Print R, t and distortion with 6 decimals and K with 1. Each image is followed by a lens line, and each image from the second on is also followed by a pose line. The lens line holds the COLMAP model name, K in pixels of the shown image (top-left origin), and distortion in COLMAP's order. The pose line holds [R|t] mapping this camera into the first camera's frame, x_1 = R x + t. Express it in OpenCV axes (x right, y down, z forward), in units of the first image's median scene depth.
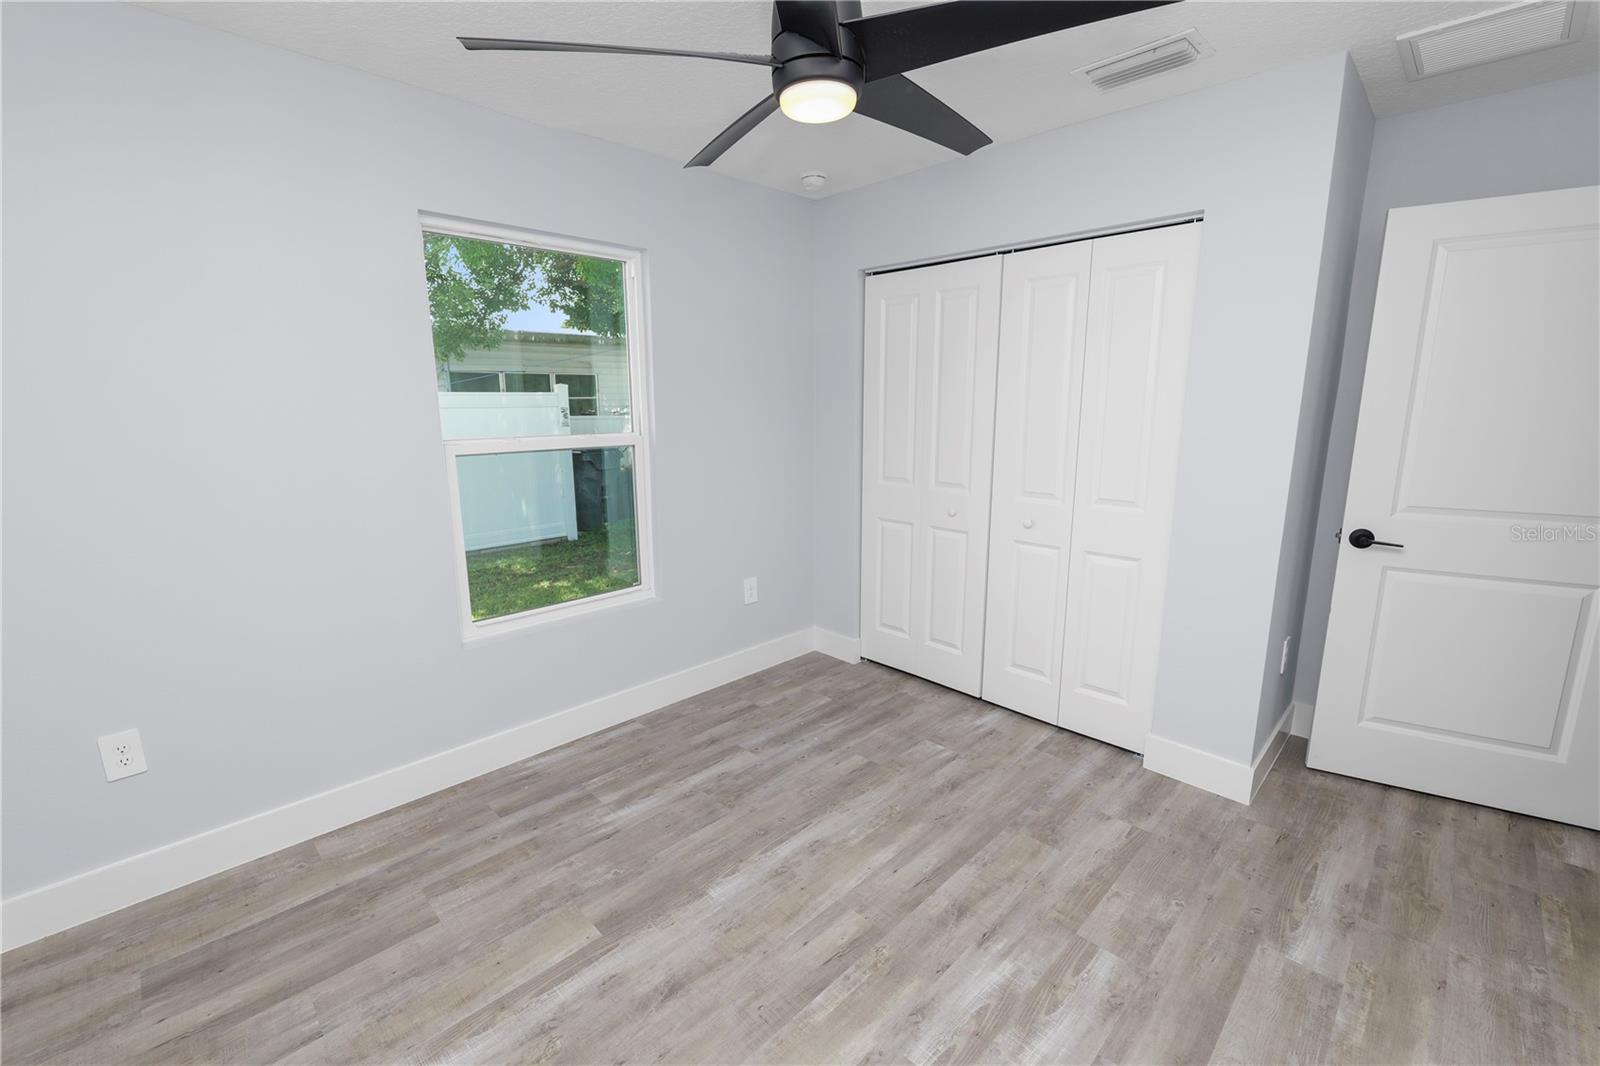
lens RADIAL K [[651.8, 0, 795.2], [0, 651.8, 531.5], [0, 0, 1]] dist [-0.013442, 0.001450]
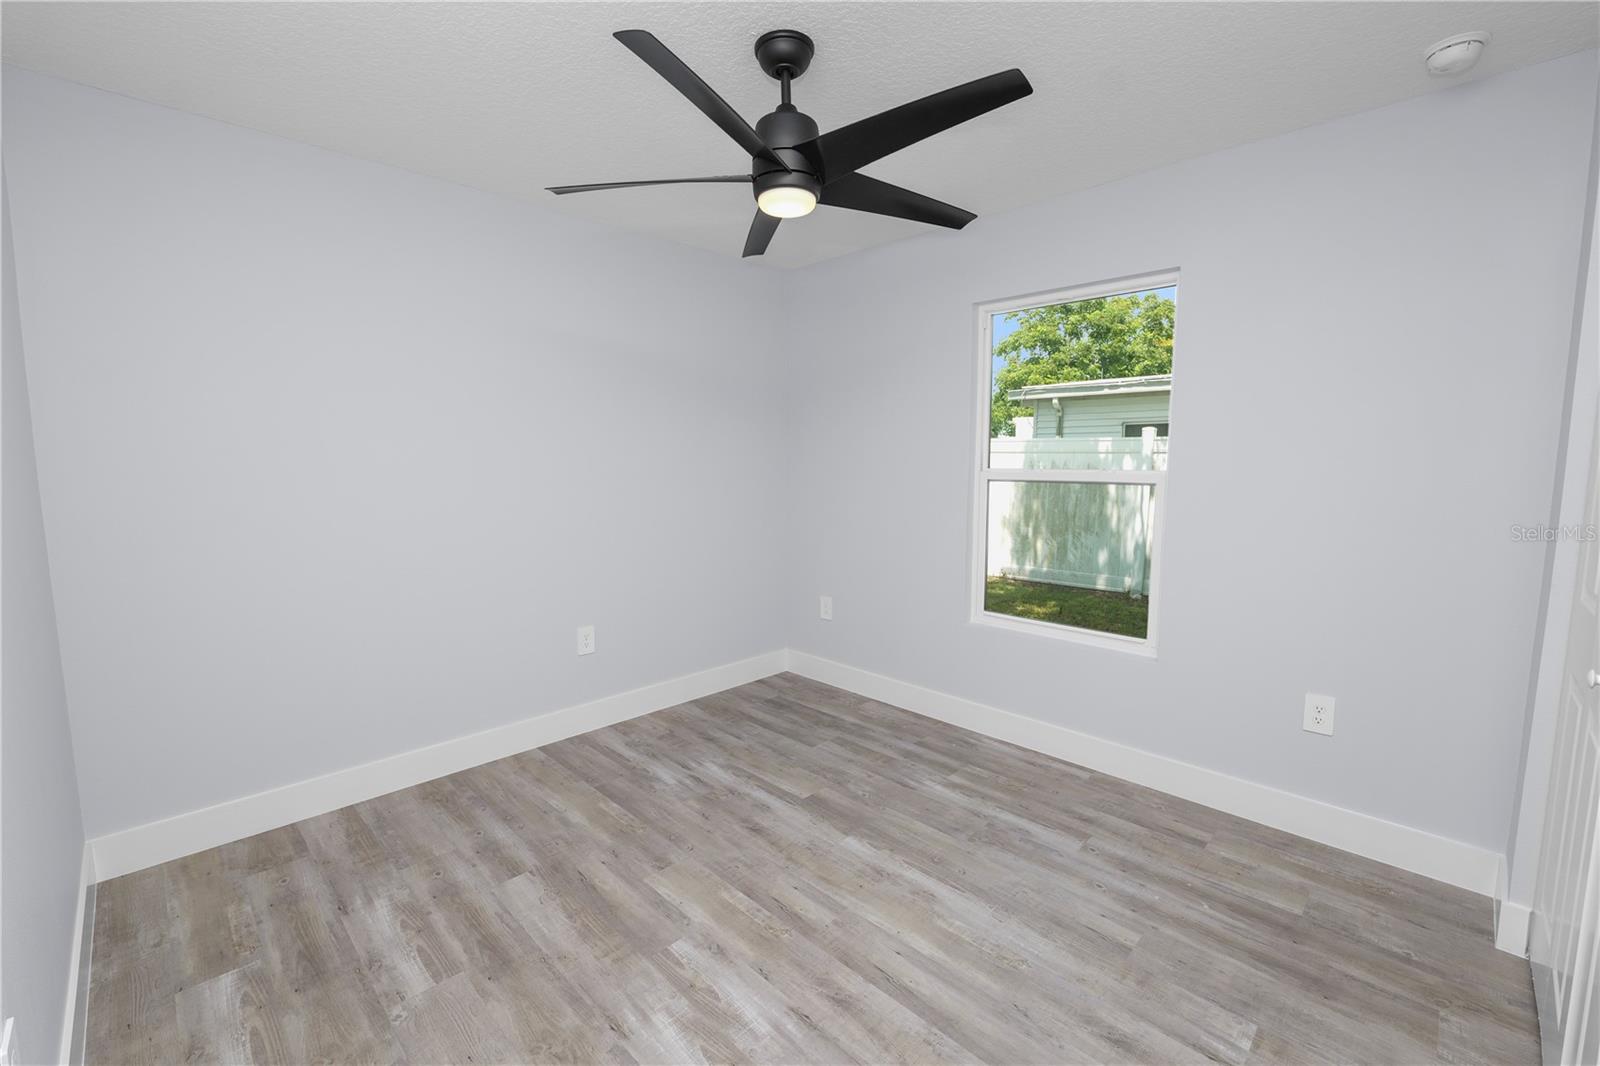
lens RADIAL K [[651.8, 0, 794.6], [0, 651.8, 529.6], [0, 0, 1]] dist [-0.013442, 0.001450]
pose [[0.030377, 0.118064, -0.992541, 0.844488], [-0.199090, 0.973817, 0.109744, -0.087191], [0.979510, 0.194271, 0.053087, 0.631294]]
